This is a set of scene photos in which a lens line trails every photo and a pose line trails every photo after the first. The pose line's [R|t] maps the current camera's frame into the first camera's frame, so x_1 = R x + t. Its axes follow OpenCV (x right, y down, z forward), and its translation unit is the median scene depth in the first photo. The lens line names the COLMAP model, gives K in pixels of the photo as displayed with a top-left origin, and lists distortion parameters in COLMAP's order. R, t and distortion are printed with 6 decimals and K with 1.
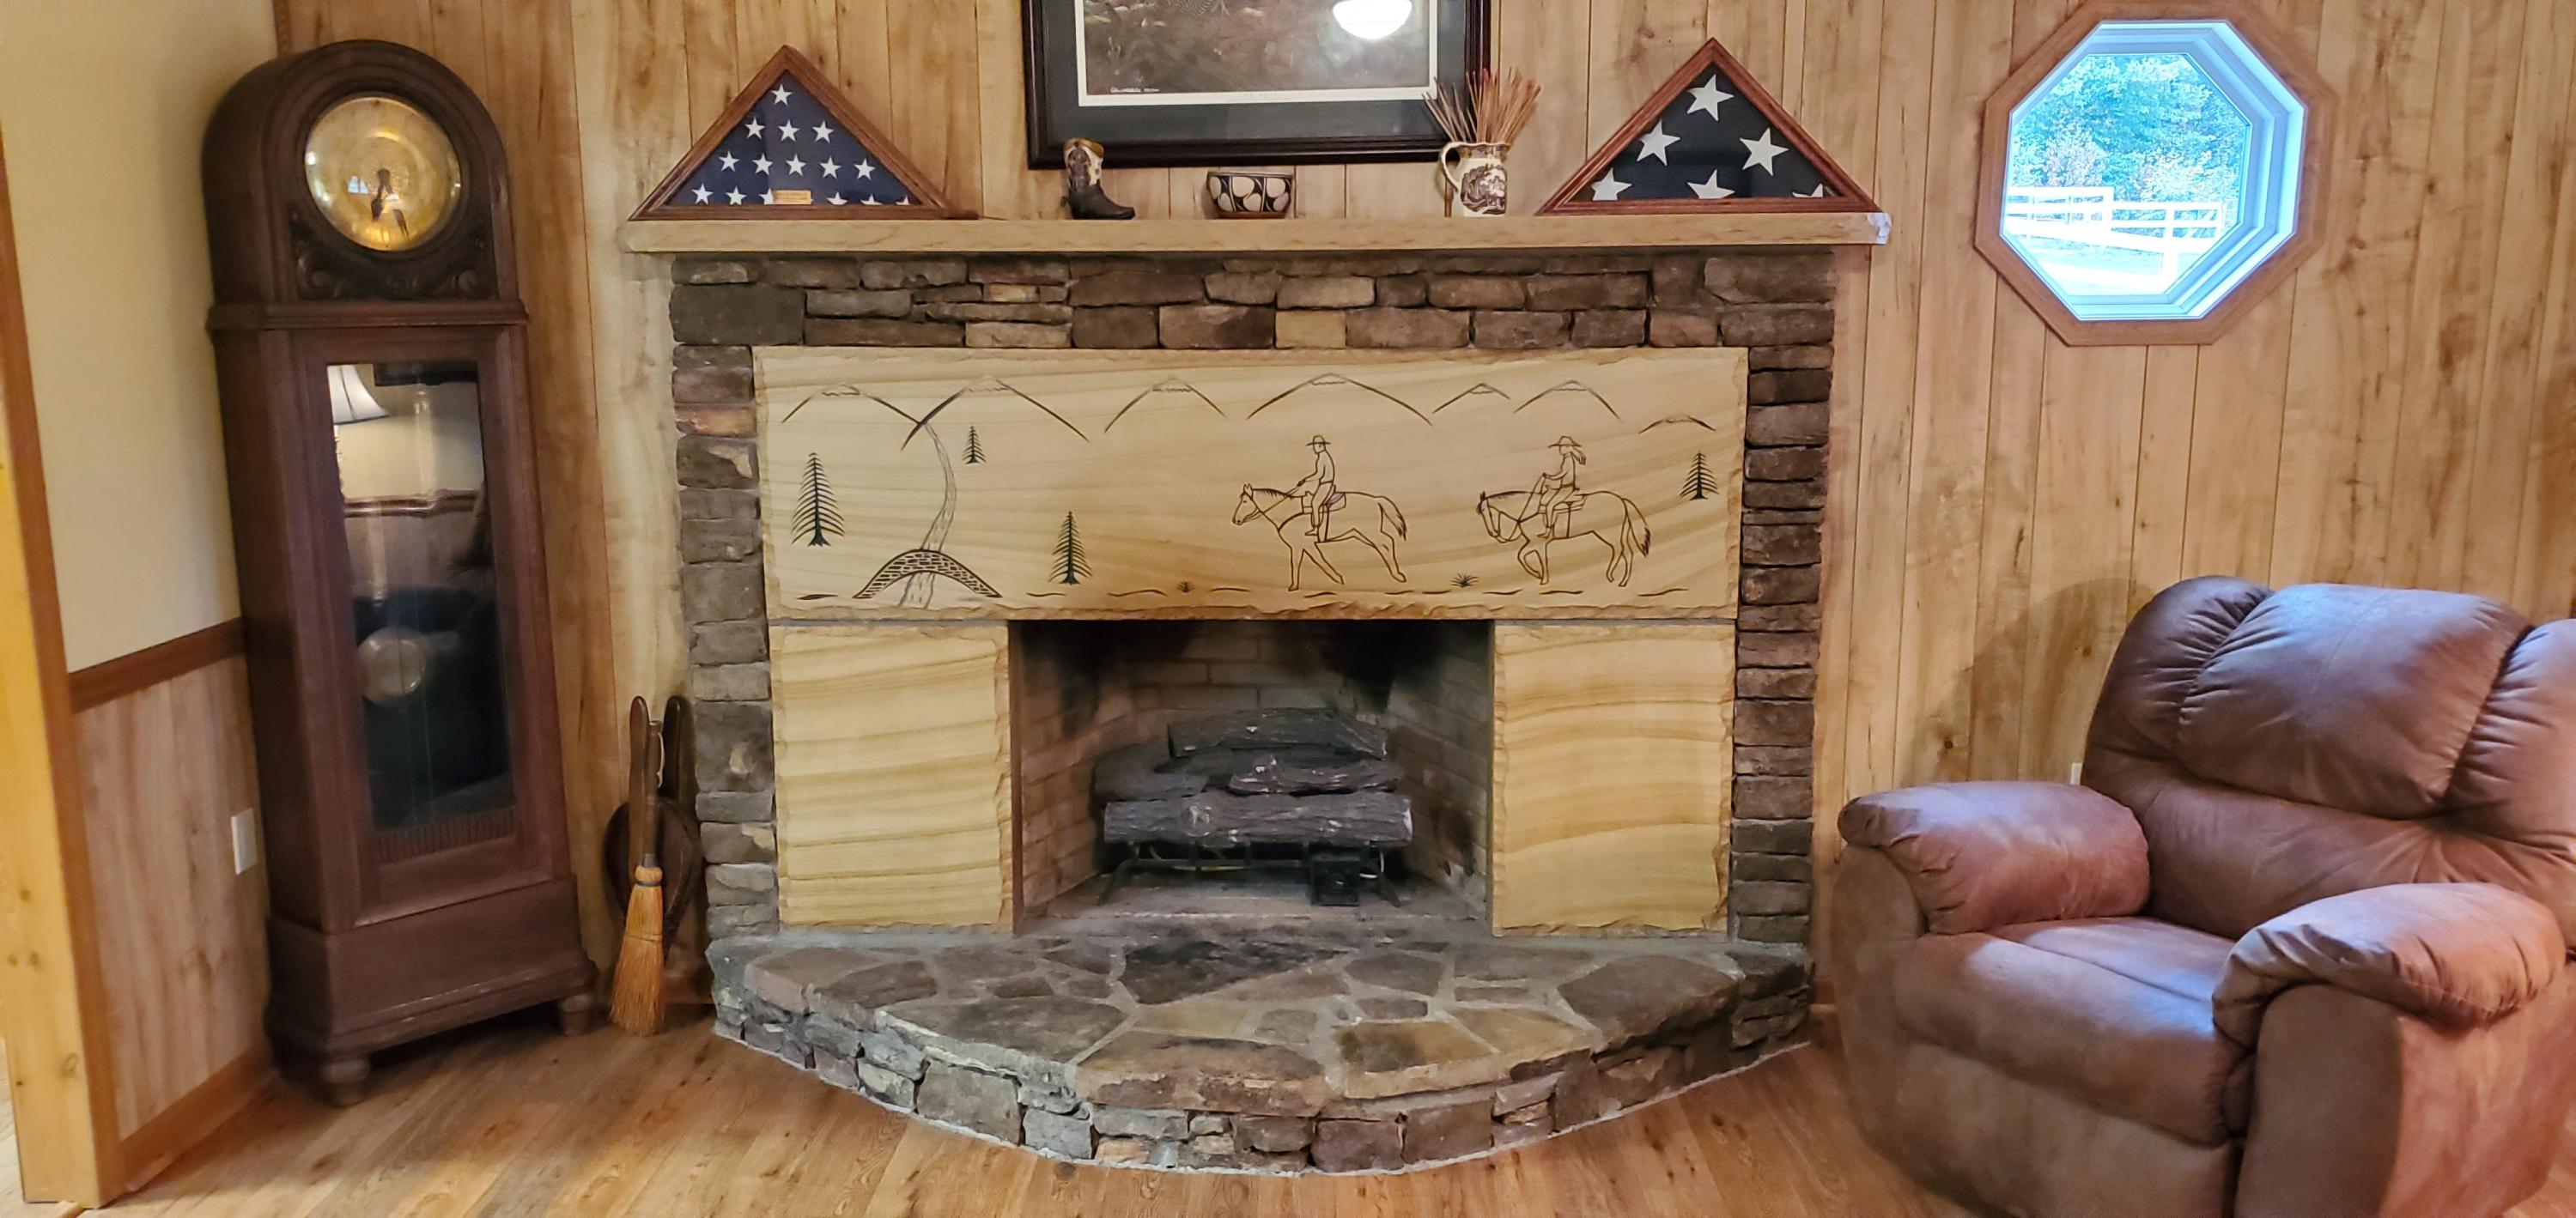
lens RADIAL K [[2011.9, 0, 1286.7], [0, 2011.9, 657.3], [0, 0, 1]] dist [0.119868, -0.235733]
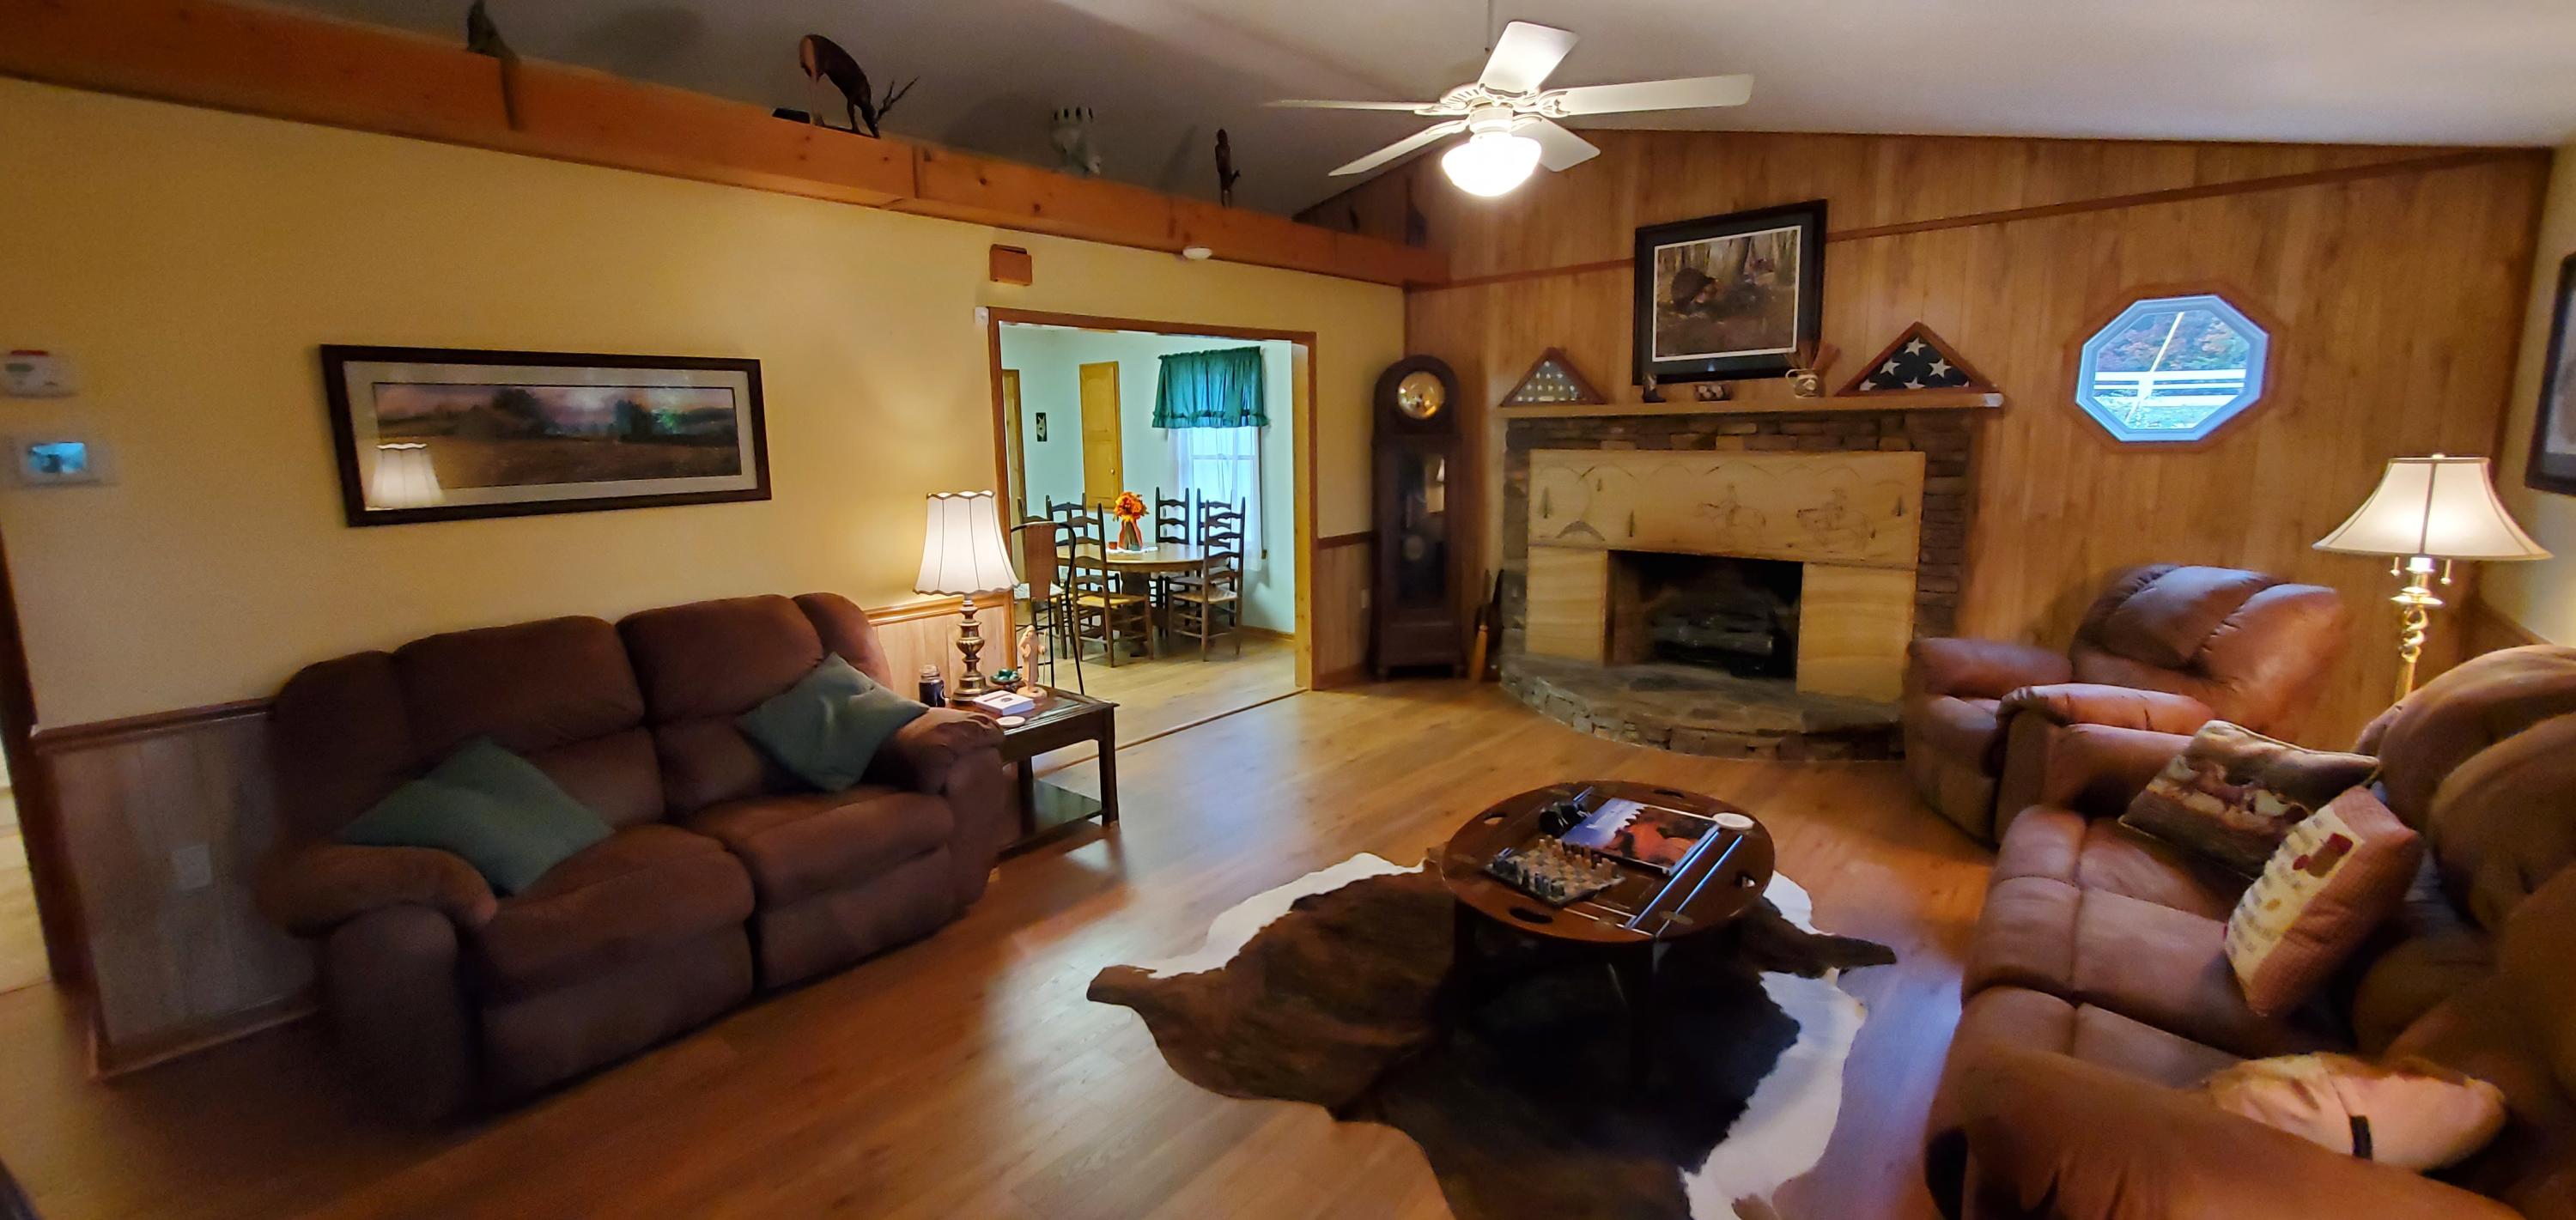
lens RADIAL K [[1037.5, 0, 1269.5], [0, 1037.5, 598.9], [0, 0, 1]] dist [0.000132, -0.000072]
pose [[0.771037, 0.096113, -0.629495, 0.406462], [-0.108013, 0.993959, 0.019461, 0.071833], [0.627563, 0.052988, 0.776760, -0.381155]]
